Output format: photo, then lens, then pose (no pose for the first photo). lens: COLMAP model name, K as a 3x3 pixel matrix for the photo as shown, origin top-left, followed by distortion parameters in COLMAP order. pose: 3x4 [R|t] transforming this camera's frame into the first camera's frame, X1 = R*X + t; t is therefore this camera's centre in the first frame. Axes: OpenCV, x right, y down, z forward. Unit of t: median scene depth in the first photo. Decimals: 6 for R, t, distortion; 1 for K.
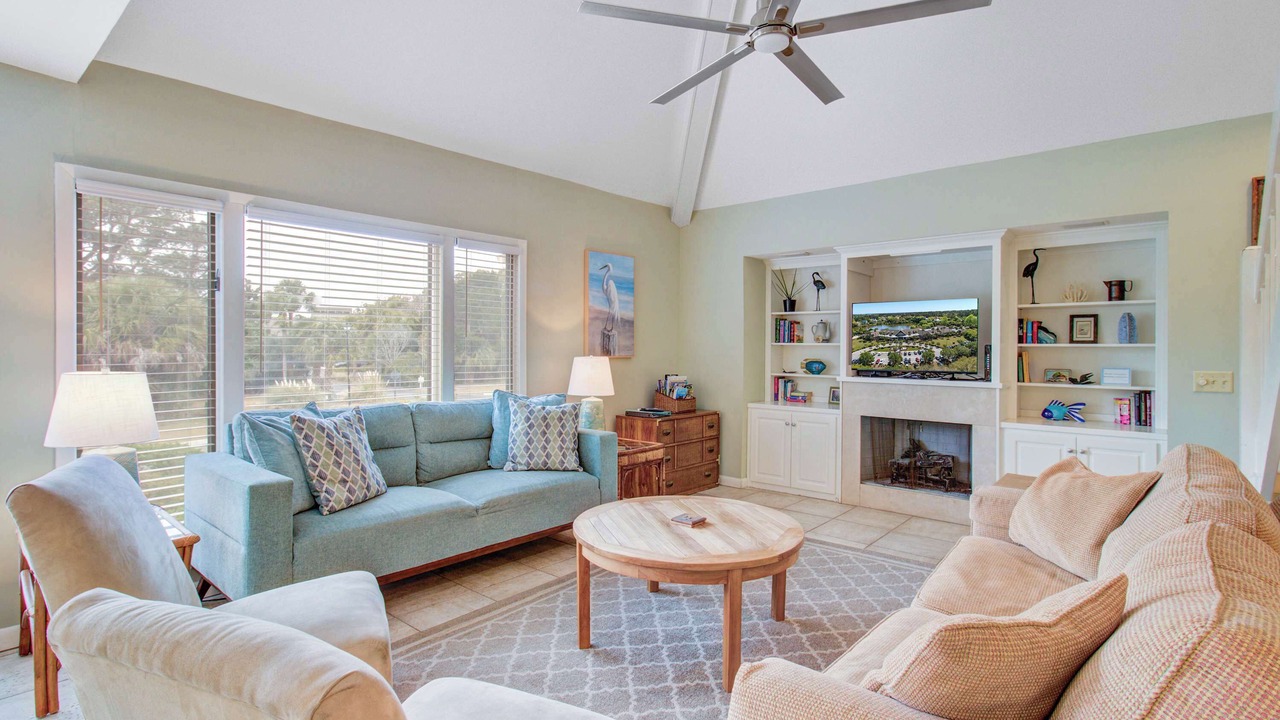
lens RADIAL K [[612.6, 0, 635.4], [0, 612.6, 363.5], [0, 0, 1]] dist [-0.000517, 0.003222]
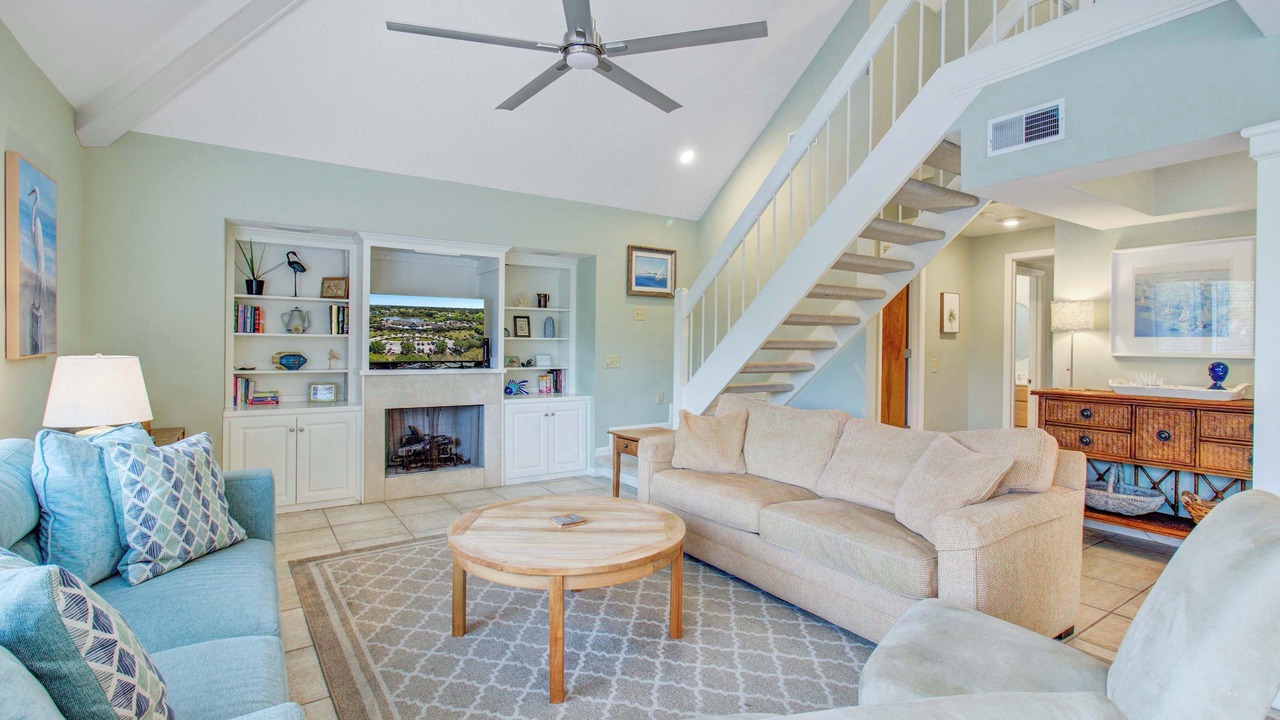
lens RADIAL K [[612.6, 0, 629.2], [0, 612.6, 355.6], [0, 0, 1]] dist [-0.000517, 0.003222]
pose [[0.232550, -0.021176, 0.972354, -0.535730], [0.006314, 0.999775, 0.020263, -0.017234], [-0.972564, 0.001428, 0.232632, 0.435231]]
